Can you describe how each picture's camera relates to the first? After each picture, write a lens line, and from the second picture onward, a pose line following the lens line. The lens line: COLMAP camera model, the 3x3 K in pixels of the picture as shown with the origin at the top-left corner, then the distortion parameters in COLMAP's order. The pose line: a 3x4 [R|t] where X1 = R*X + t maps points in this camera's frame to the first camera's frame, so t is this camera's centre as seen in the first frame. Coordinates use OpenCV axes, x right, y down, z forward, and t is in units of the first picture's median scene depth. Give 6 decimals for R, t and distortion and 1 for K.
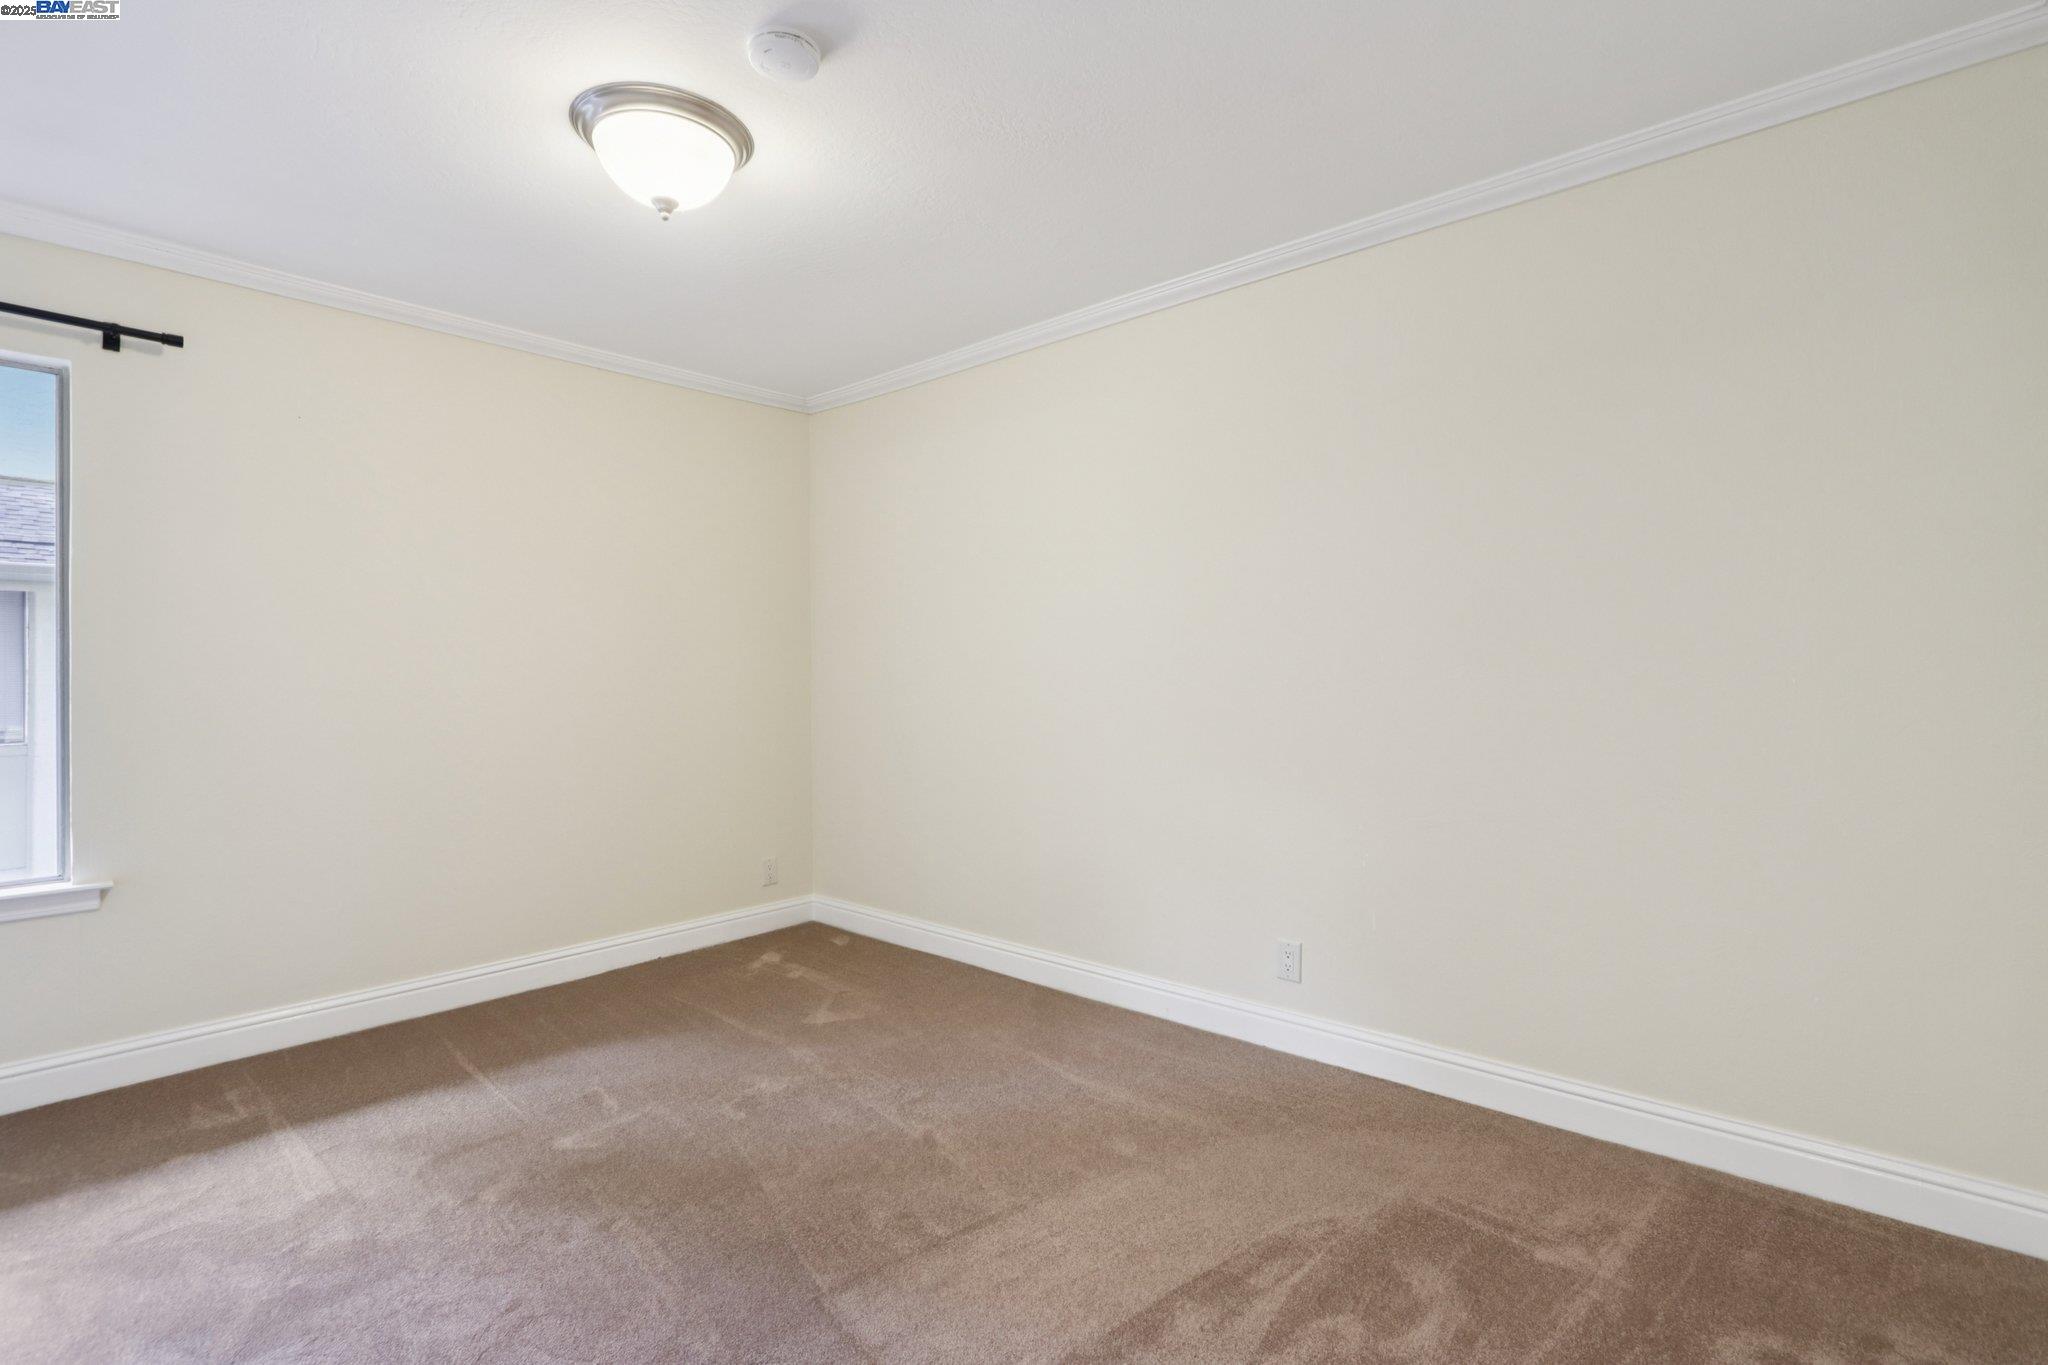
lens RADIAL K [[944.8, 0, 1029.7], [0, 944.8, 672.6], [0, 0, 1]] dist [-0.011927, -0.000122]
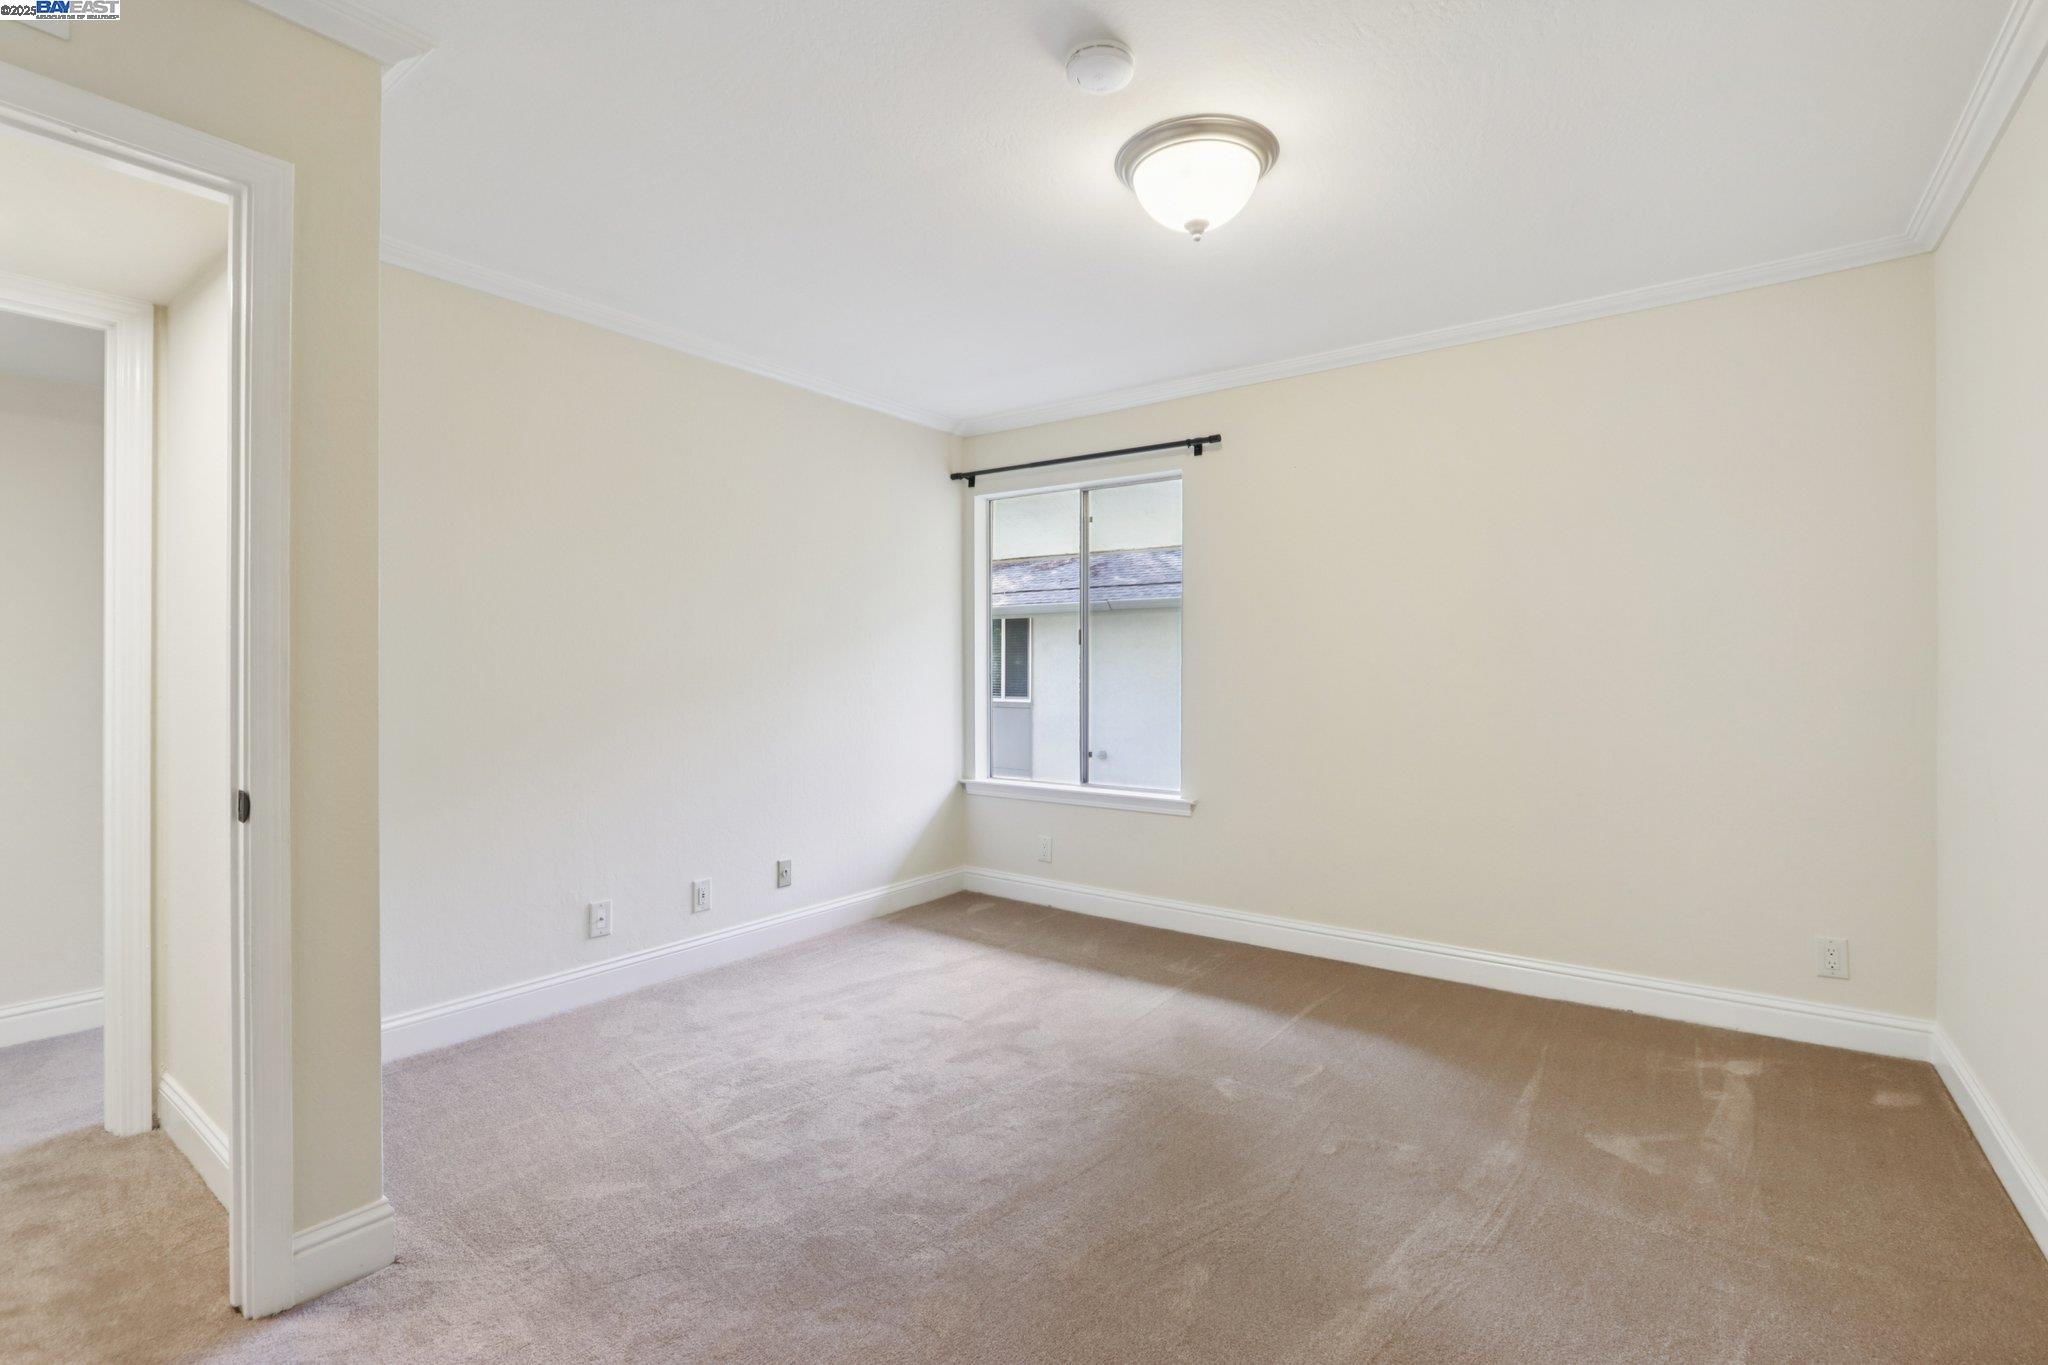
lens RADIAL K [[944.8, 0, 1029.7], [0, 944.8, 672.6], [0, 0, 1]] dist [-0.011927, -0.000122]
pose [[0.074049, 0.009650, -0.997208, 0.477293], [0.007468, 0.999920, 0.010231, -0.005262], [0.997227, -0.008205, 0.073971, 0.527071]]
